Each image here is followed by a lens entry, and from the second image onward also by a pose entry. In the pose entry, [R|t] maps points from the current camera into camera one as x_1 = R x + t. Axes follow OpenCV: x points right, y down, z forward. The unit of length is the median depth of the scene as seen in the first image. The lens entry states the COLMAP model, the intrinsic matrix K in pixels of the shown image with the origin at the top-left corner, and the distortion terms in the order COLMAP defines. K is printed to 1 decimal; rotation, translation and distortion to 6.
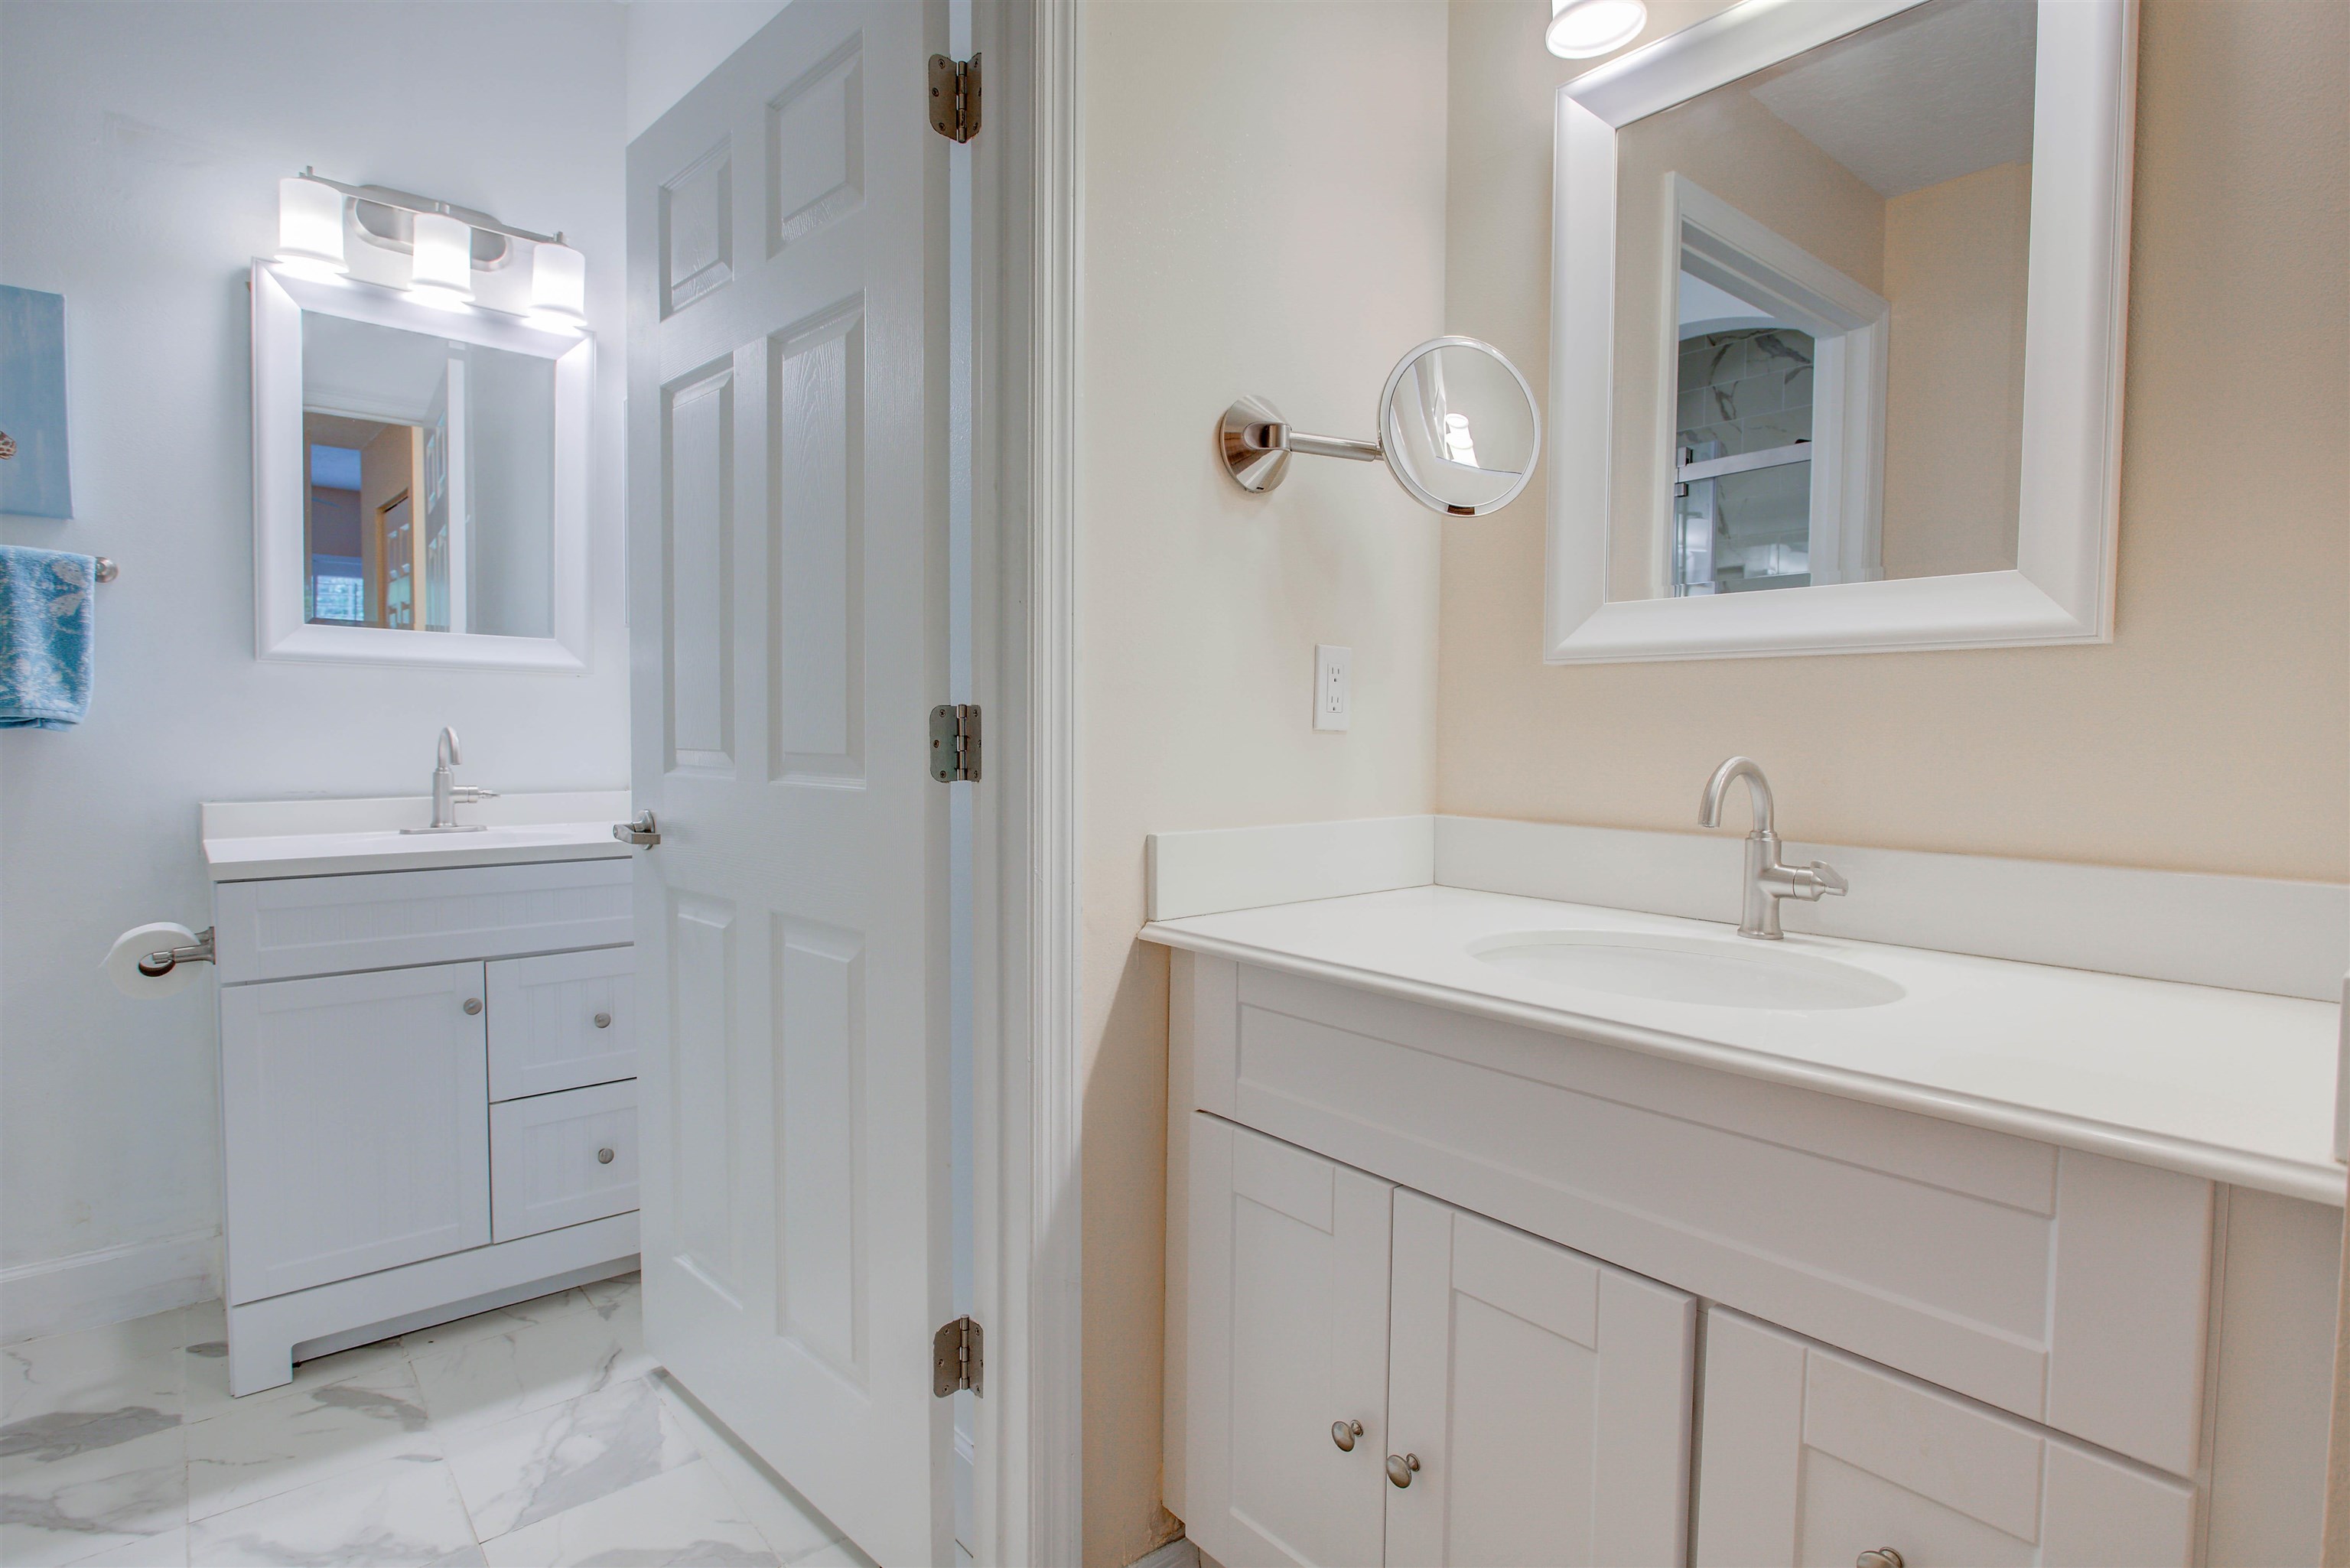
lens RADIAL K [[1185.1, 0, 1164.5], [0, 1185.1, 785.4], [0, 0, 1]] dist [-0.017422, 0.007423]
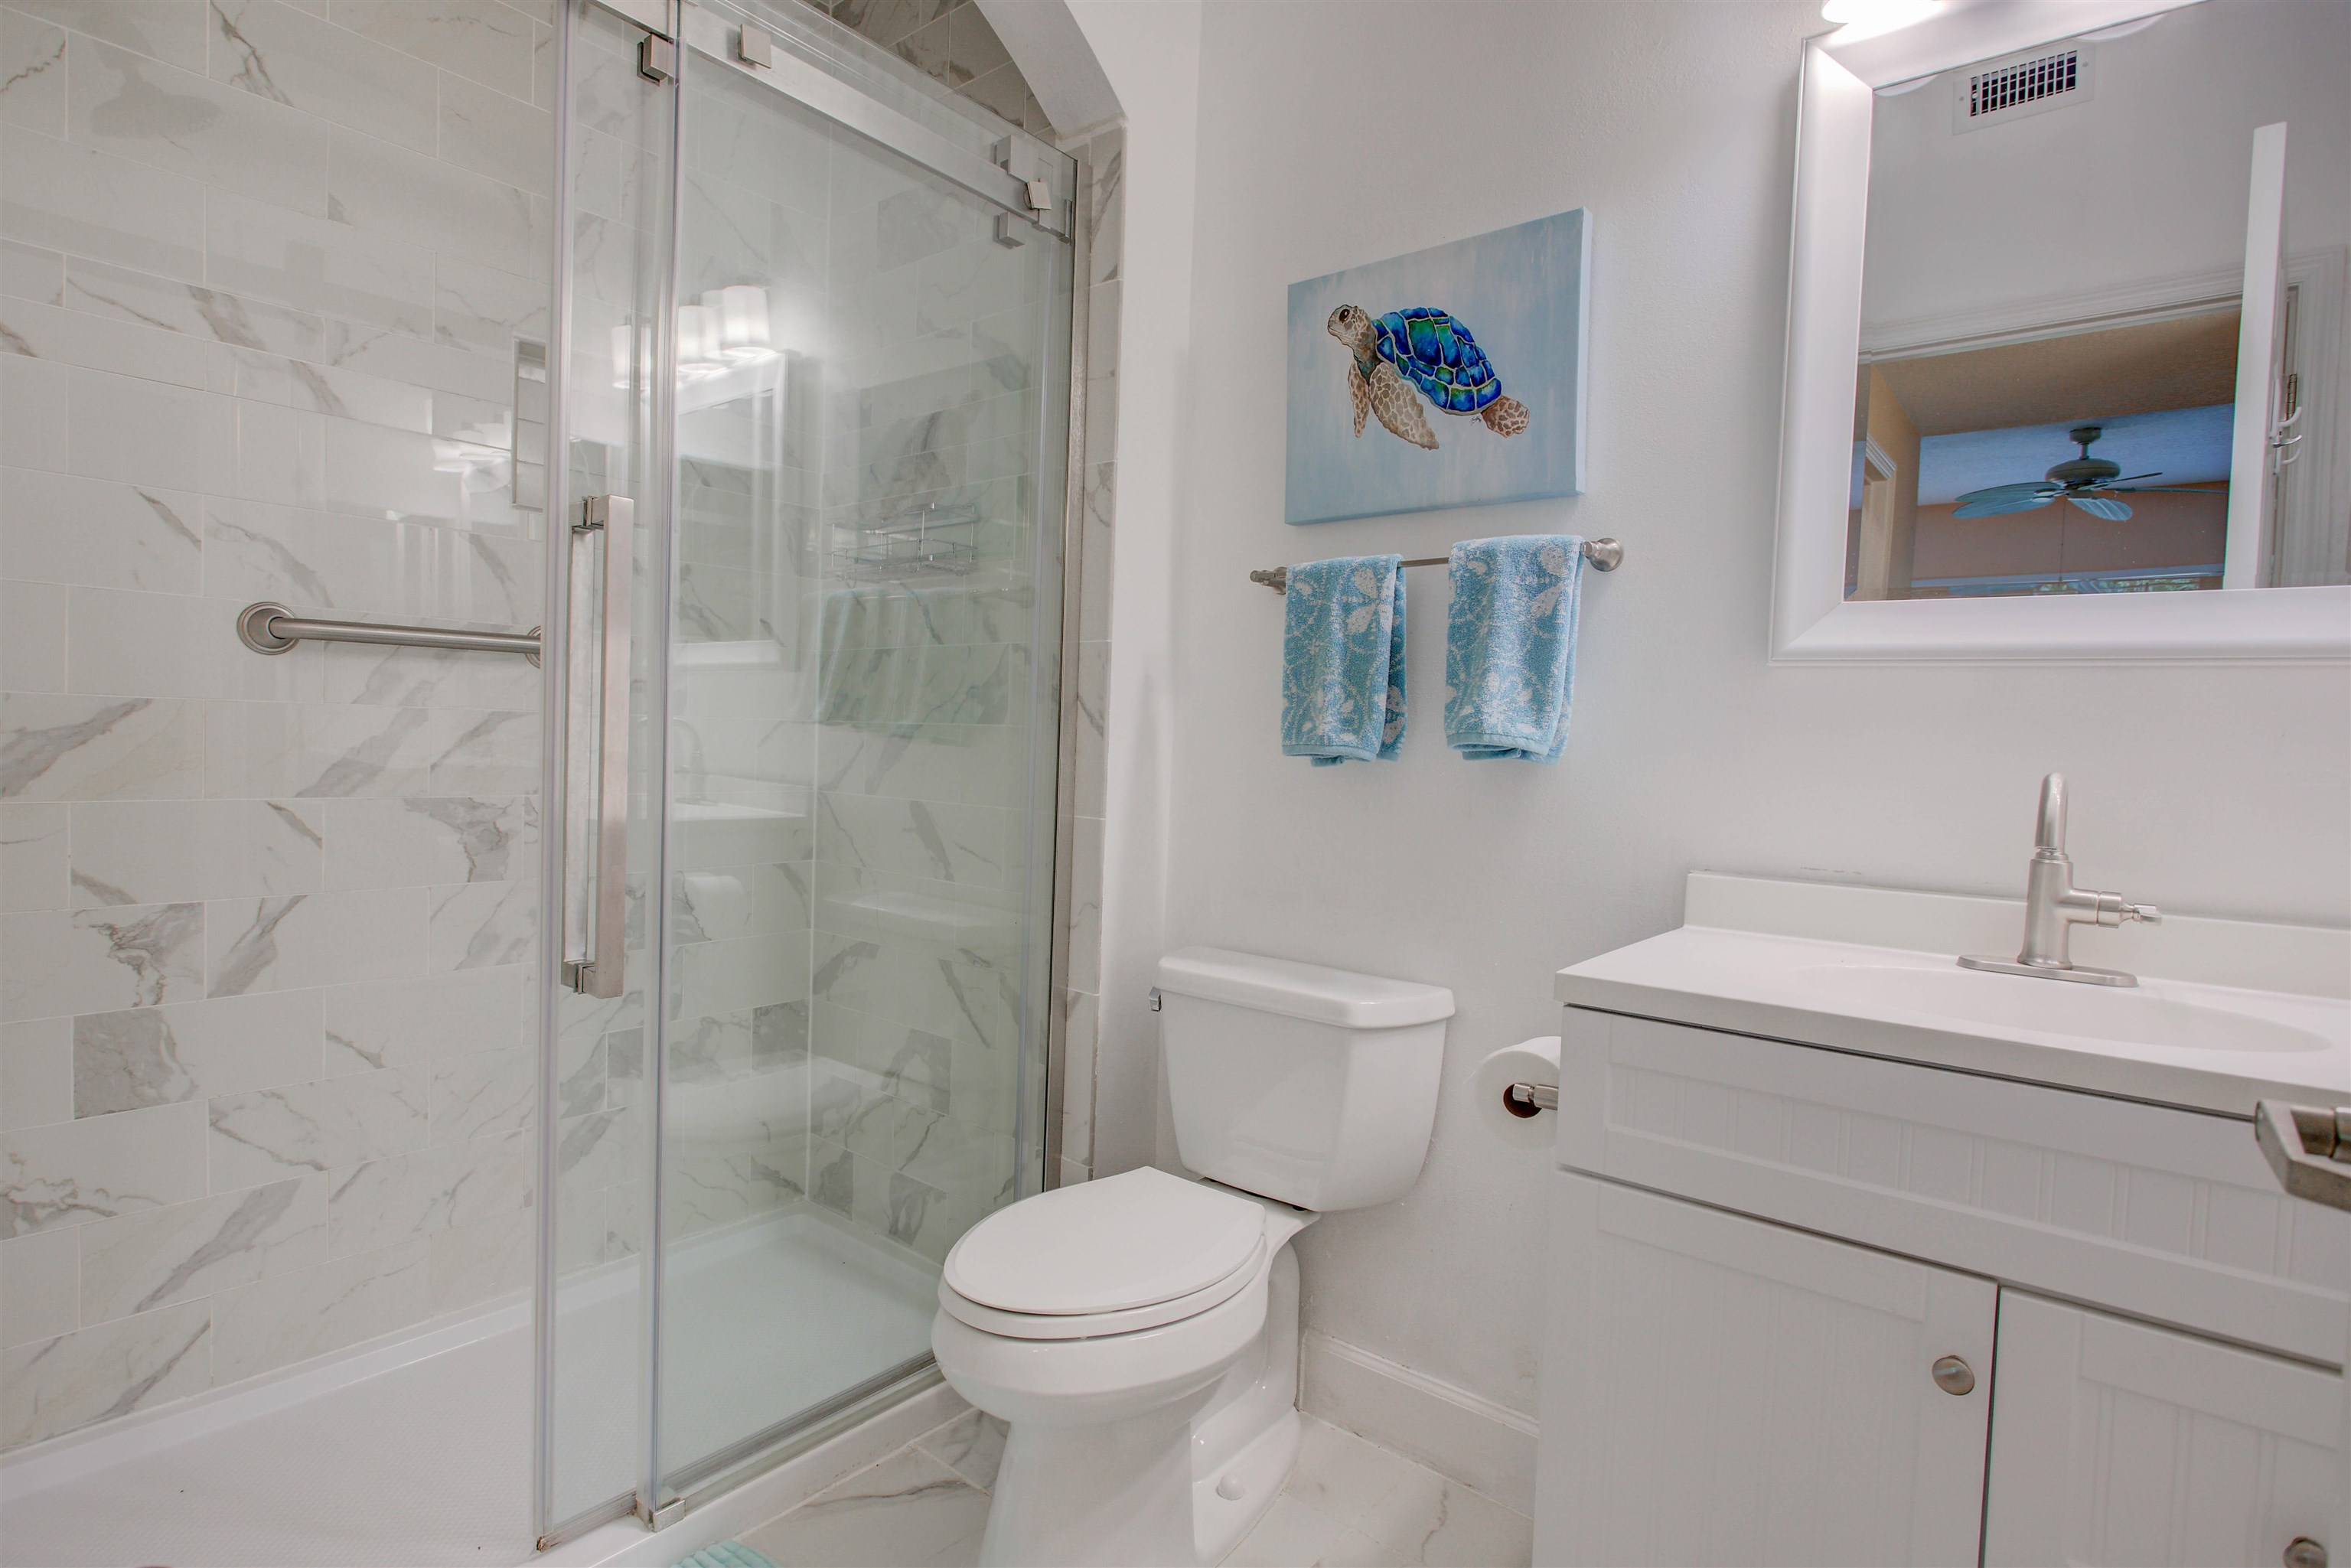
lens RADIAL K [[1185.6, 0, 1165.0], [0, 1185.6, 785.4], [0, 0, 1]] dist [-0.017422, 0.007423]
pose [[0.176357, 0.037065, -0.983628, -0.171510], [-0.076912, 0.996755, 0.023770, -0.026781], [0.981317, 0.071461, 0.178636, 0.522844]]
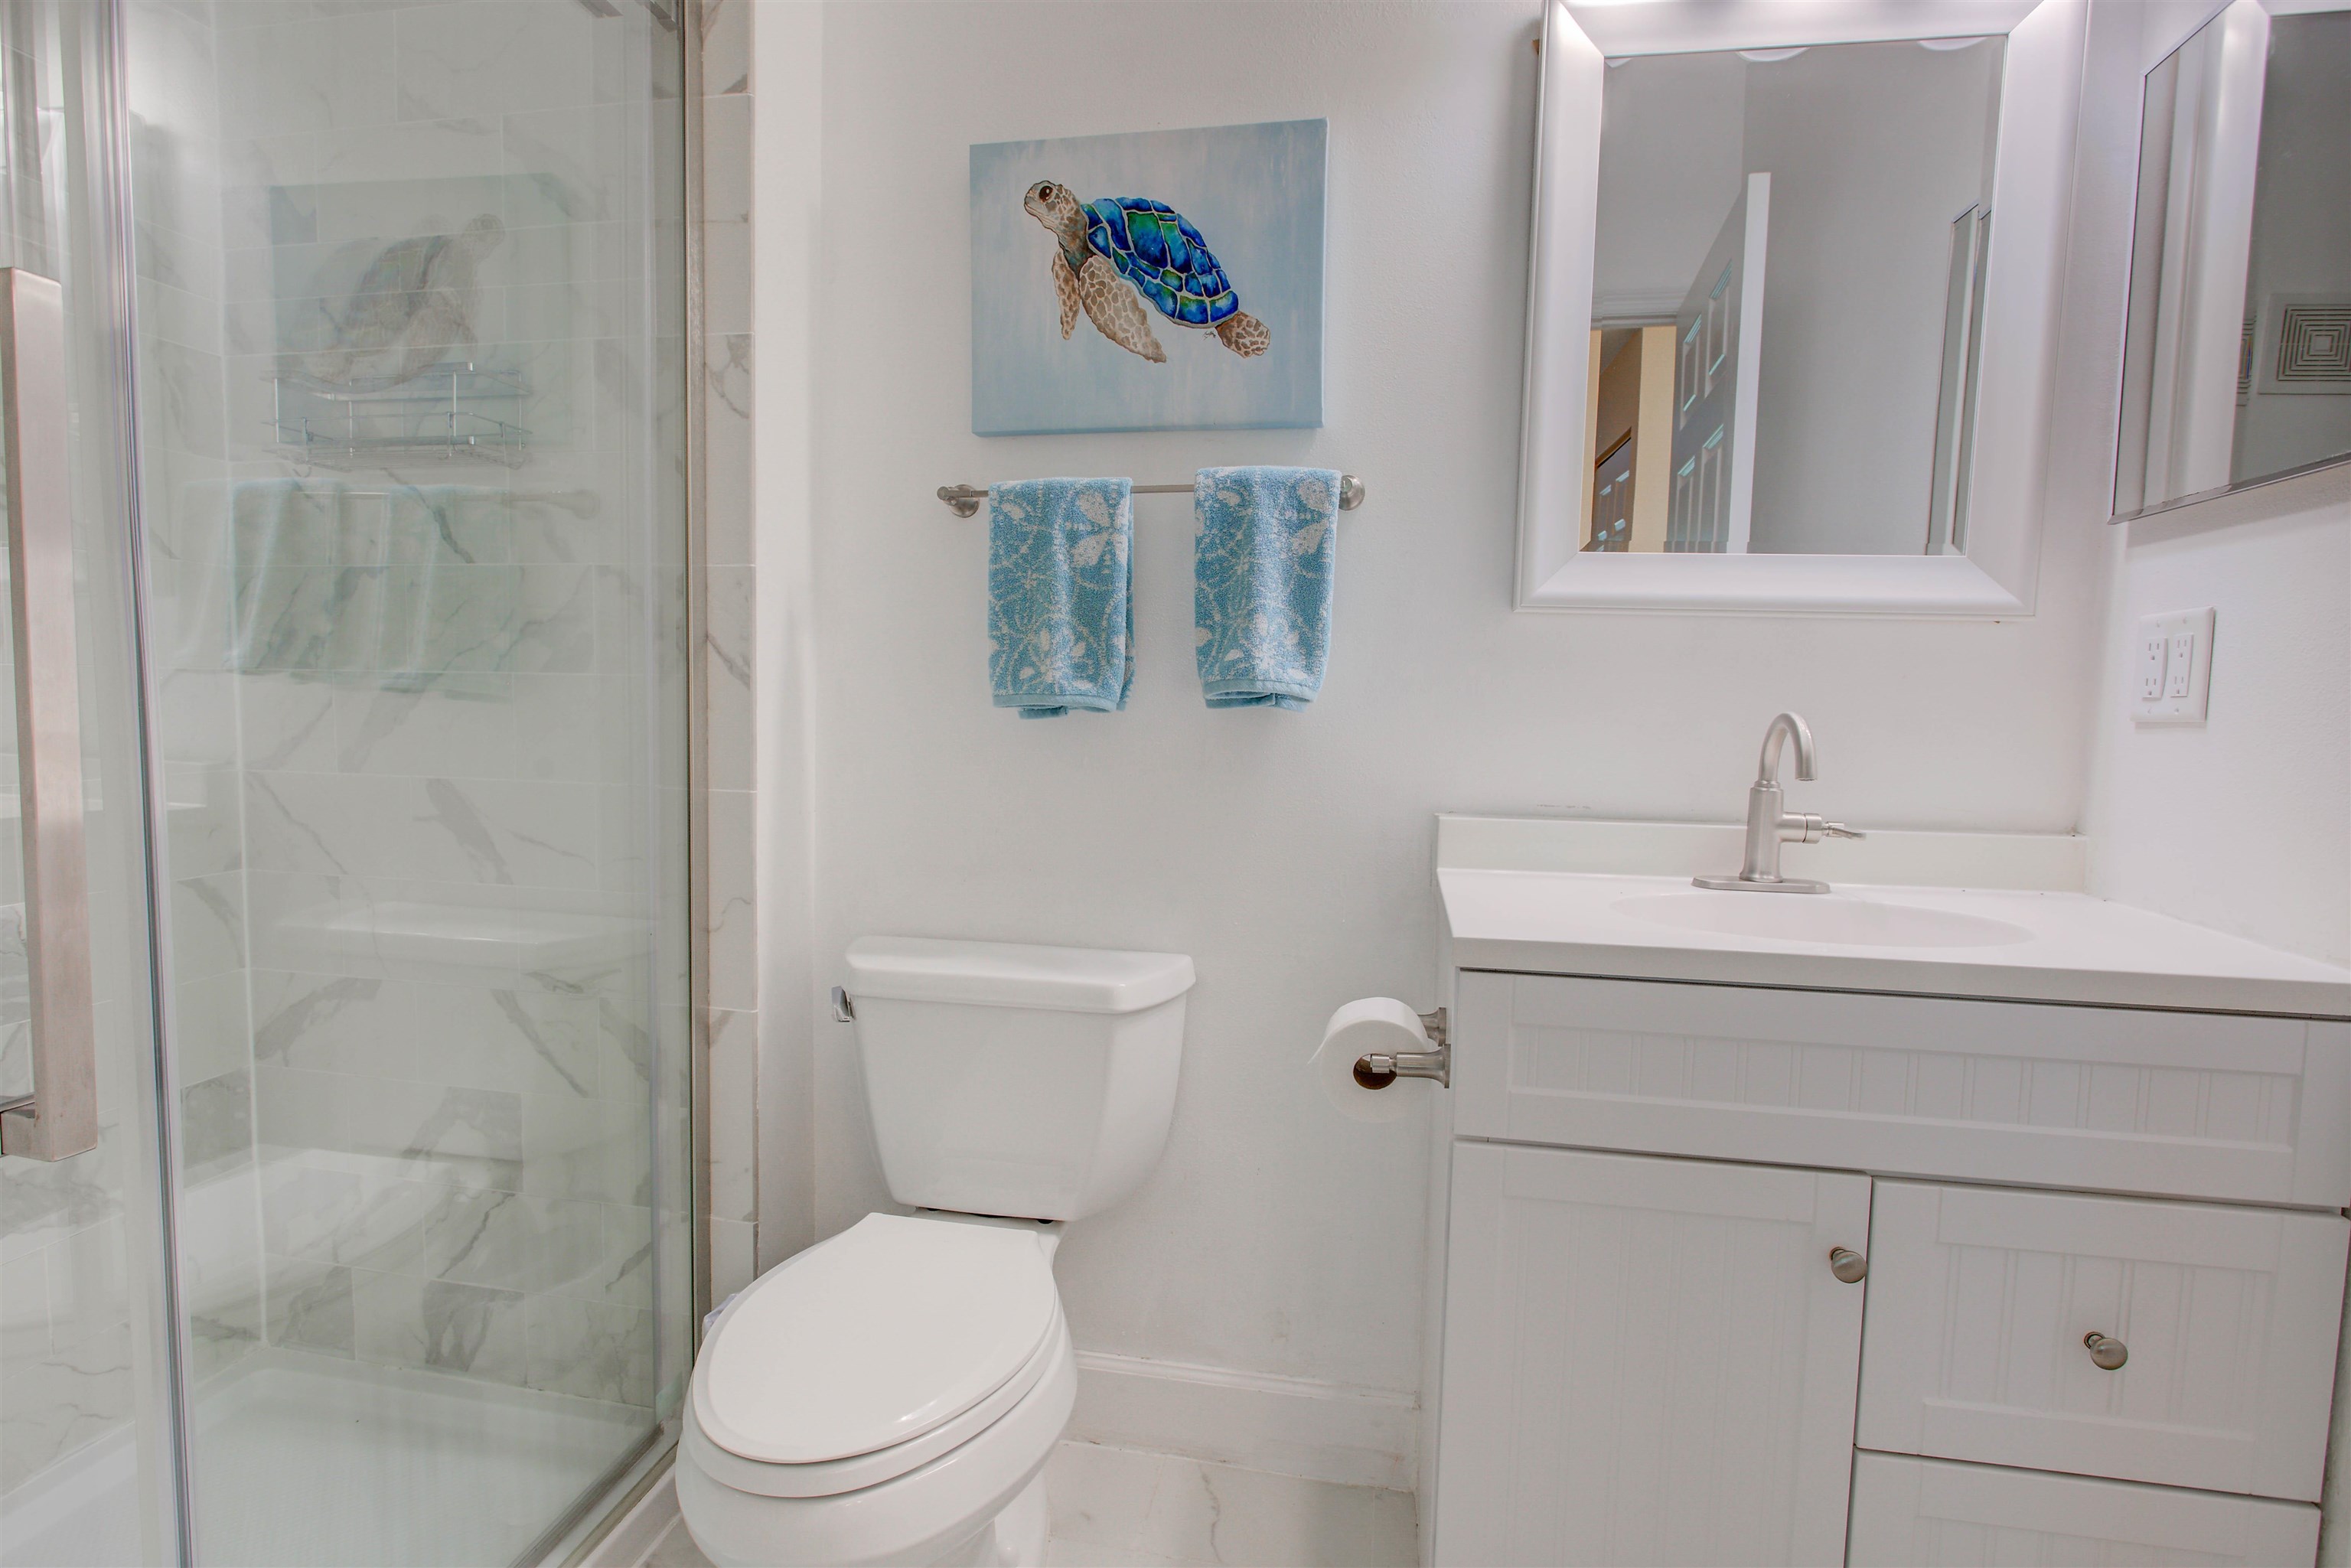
lens RADIAL K [[1186.6, 0, 1167.4], [0, 1186.6, 785.1], [0, 0, 1]] dist [-0.022103, 0.010597]
pose [[0.628257, 0.064744, -0.775308, -0.342586], [-0.050140, 0.997829, 0.042695, -0.023377], [0.776389, 0.012051, 0.630139, 0.393132]]
